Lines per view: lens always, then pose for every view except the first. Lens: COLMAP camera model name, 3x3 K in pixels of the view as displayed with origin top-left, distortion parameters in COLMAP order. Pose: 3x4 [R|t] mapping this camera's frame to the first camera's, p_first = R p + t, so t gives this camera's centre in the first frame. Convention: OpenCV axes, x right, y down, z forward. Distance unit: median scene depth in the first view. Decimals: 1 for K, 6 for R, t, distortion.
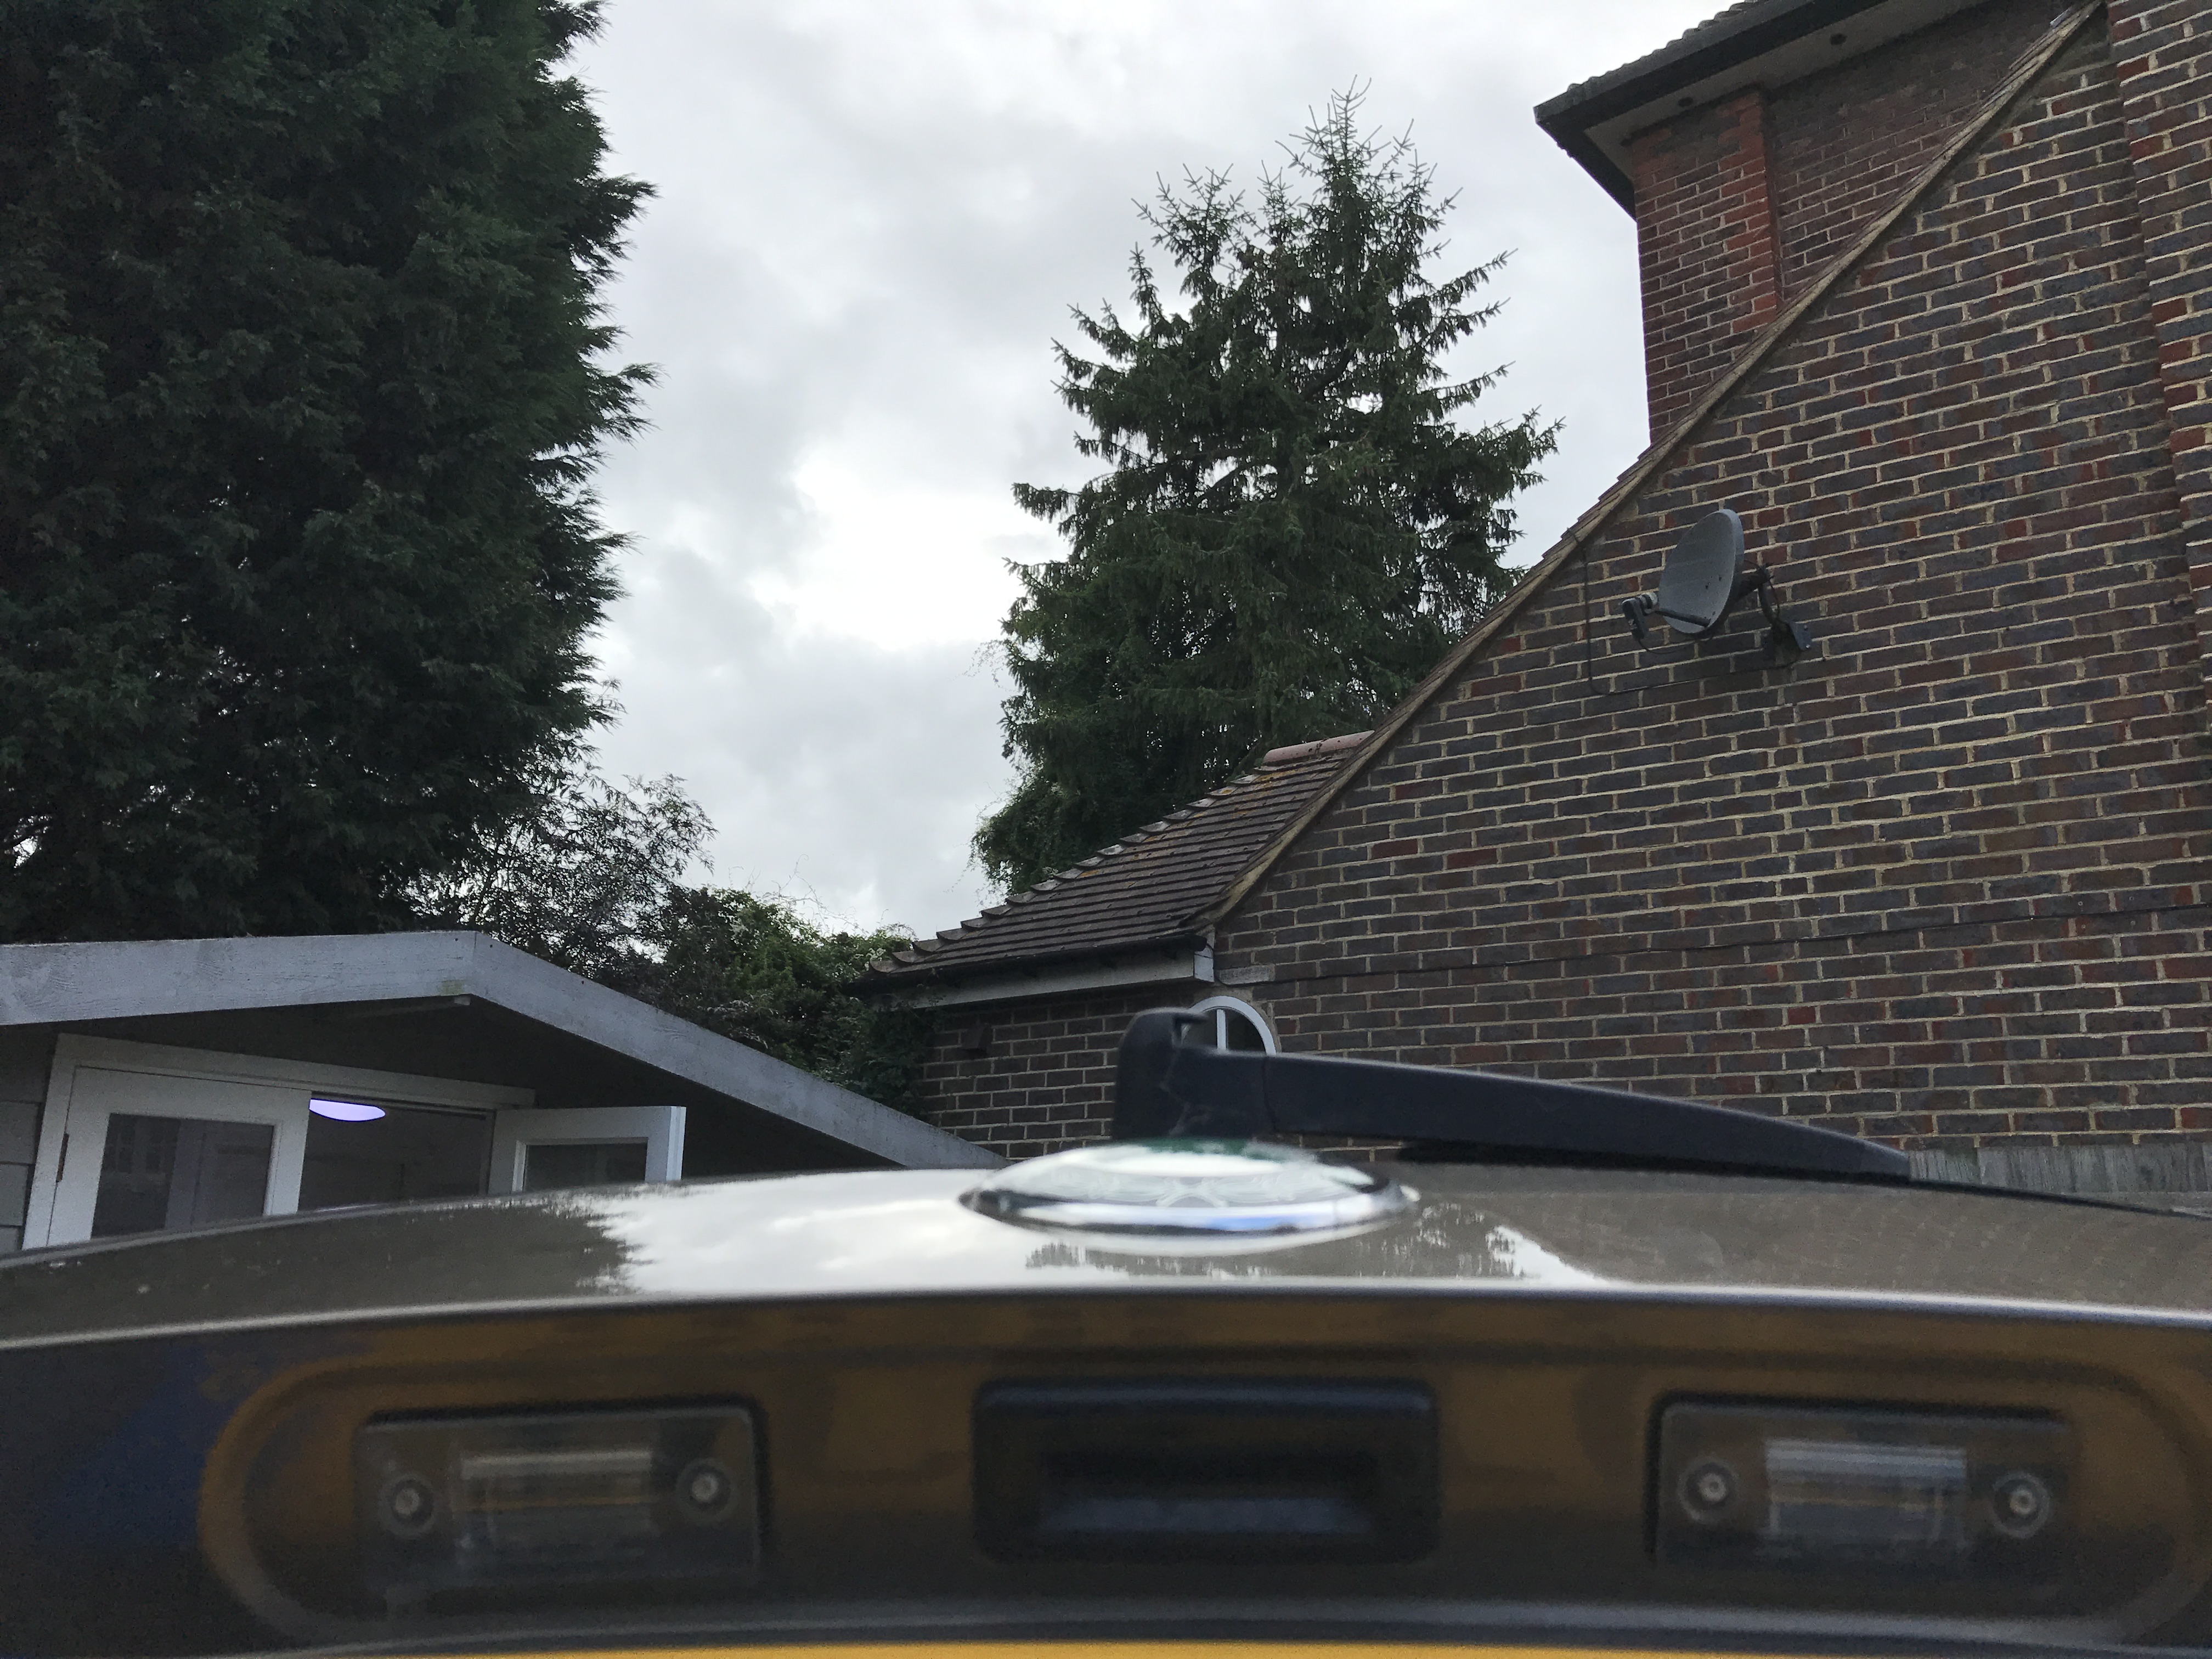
lens RADIAL K [[1888.0, 0, 1106.0], [0, 1888.0, 829.5], [0, 0, 1]] dist [-0.014271, 0.106181]
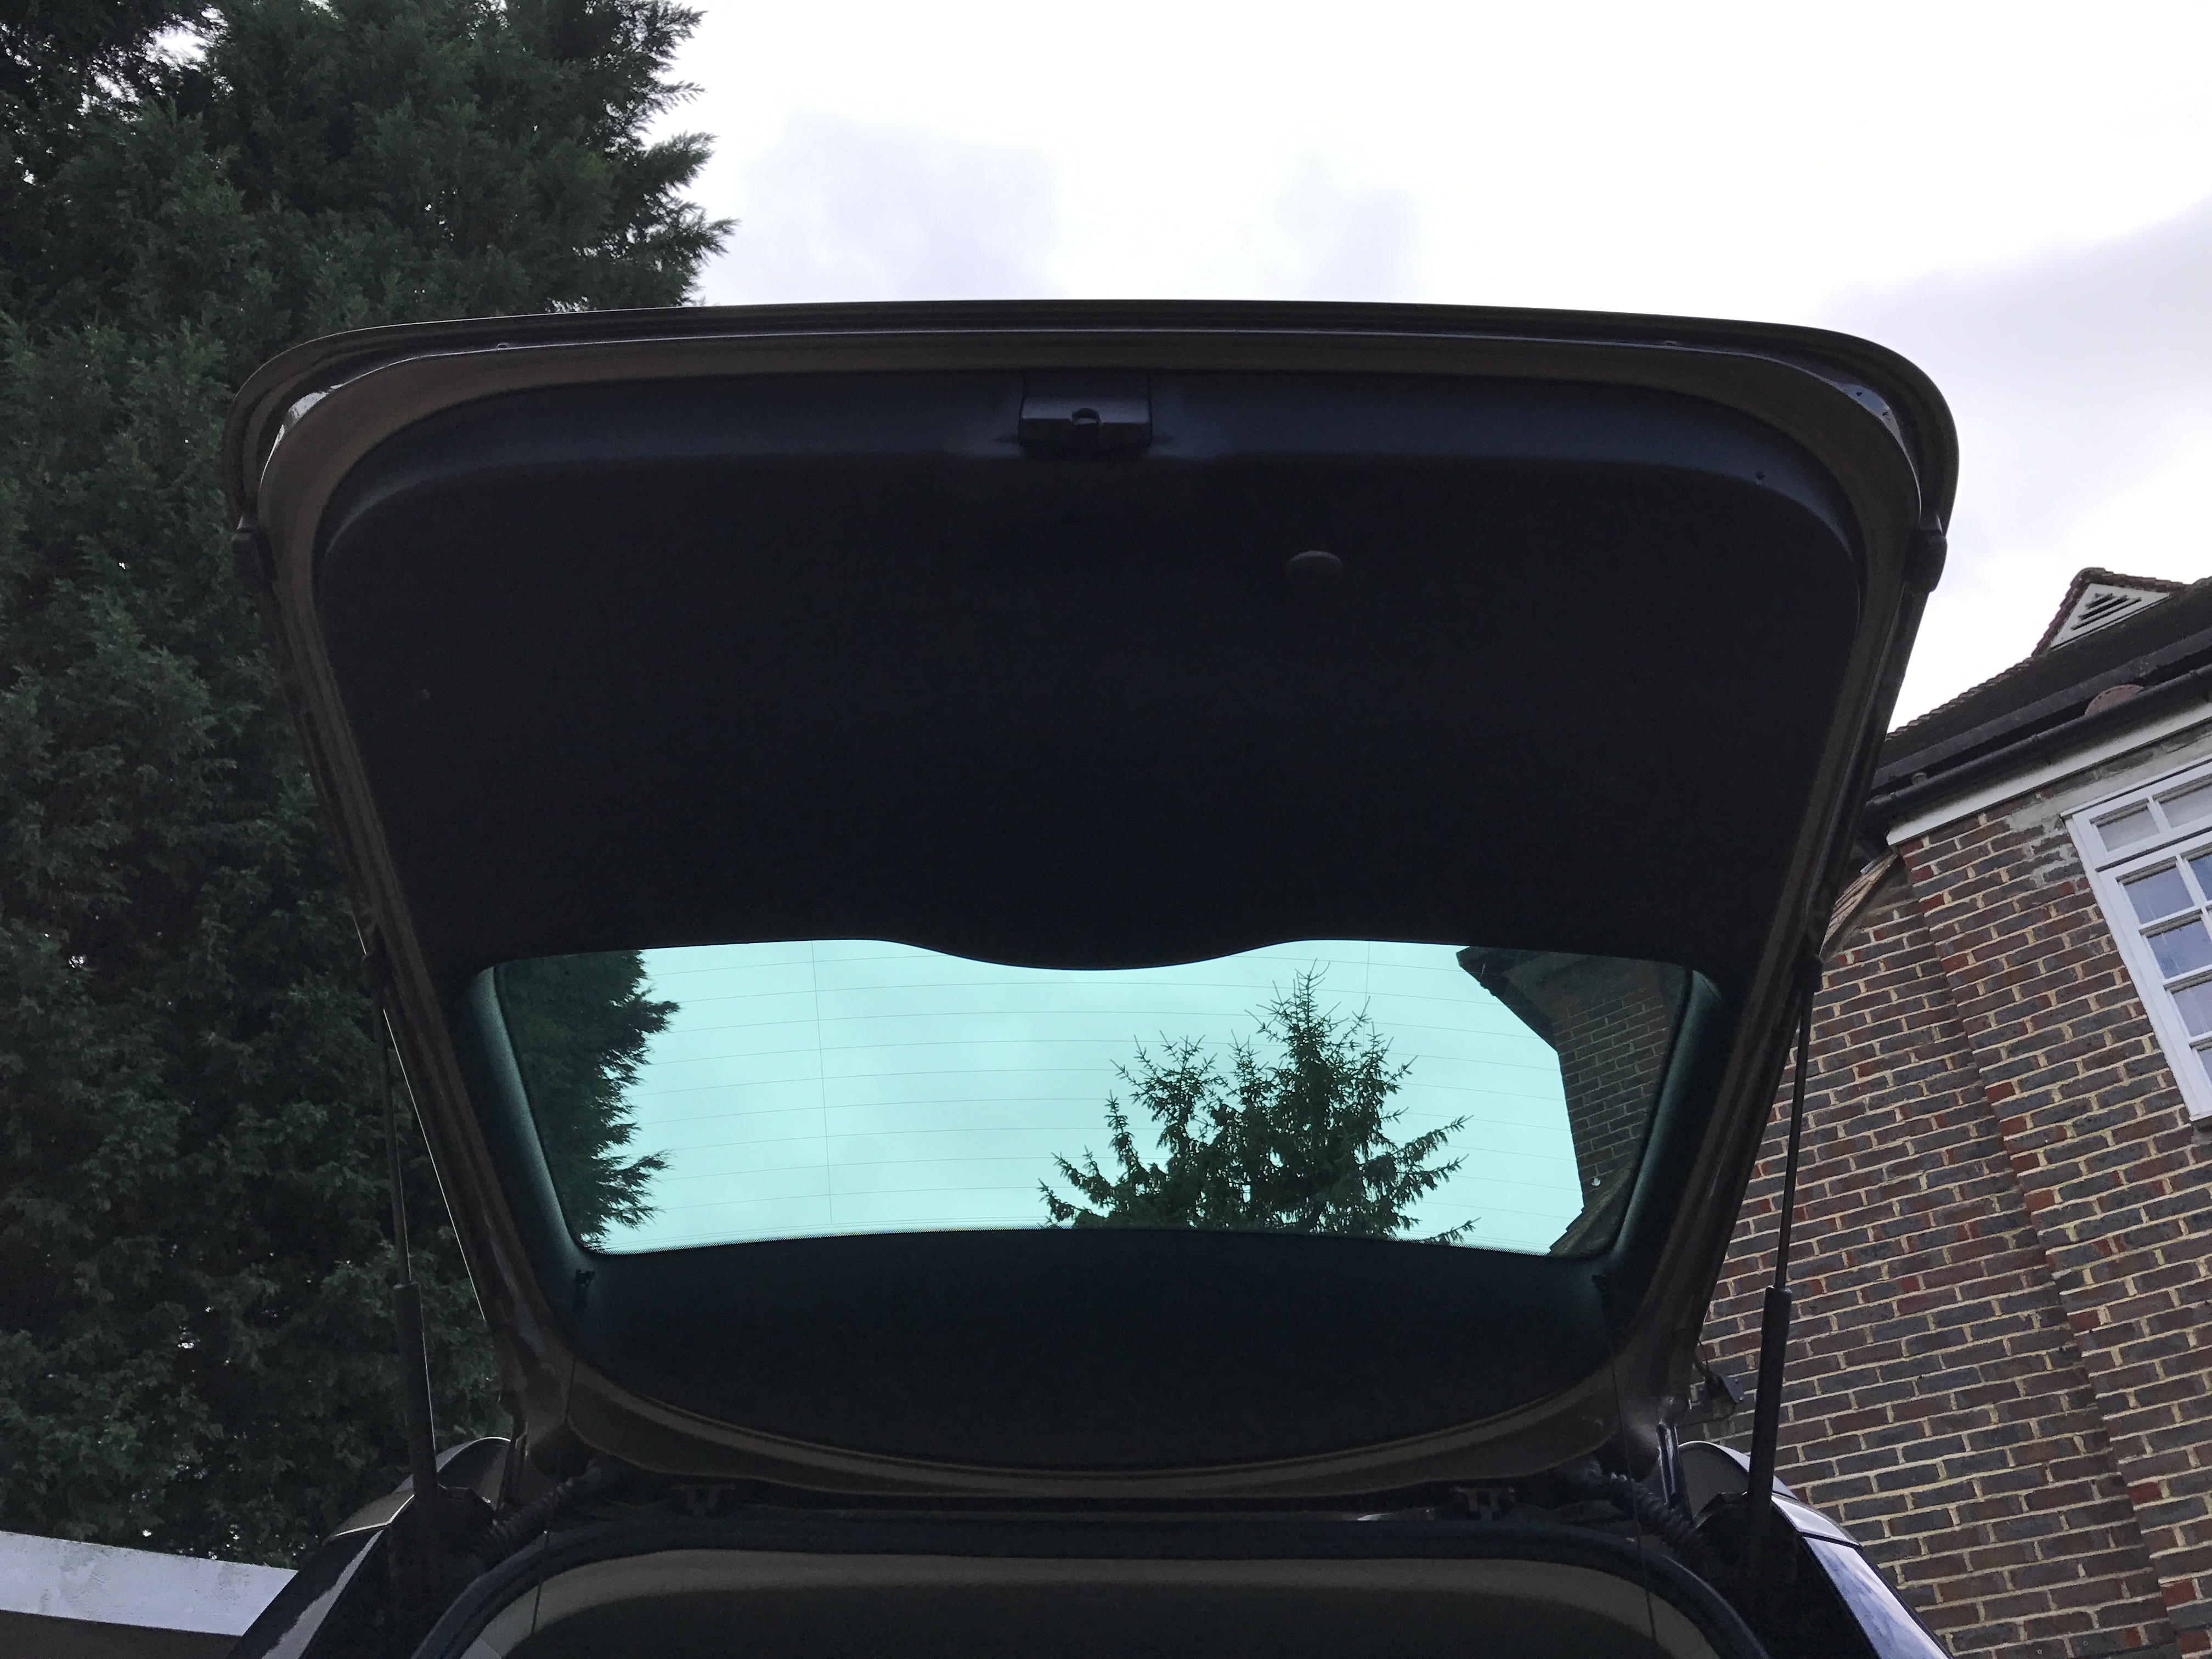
lens RADIAL K [[1828.9, 0, 1139.7], [0, 1828.9, 833.6], [0, 0, 1]] dist [0.129070, -0.085850]
pose [[0.999579, 0.011444, 0.026676, 0.002352], [0.001203, 0.901877, -0.431991, 0.072600], [-0.029003, 0.431841, 0.901483, -0.076237]]
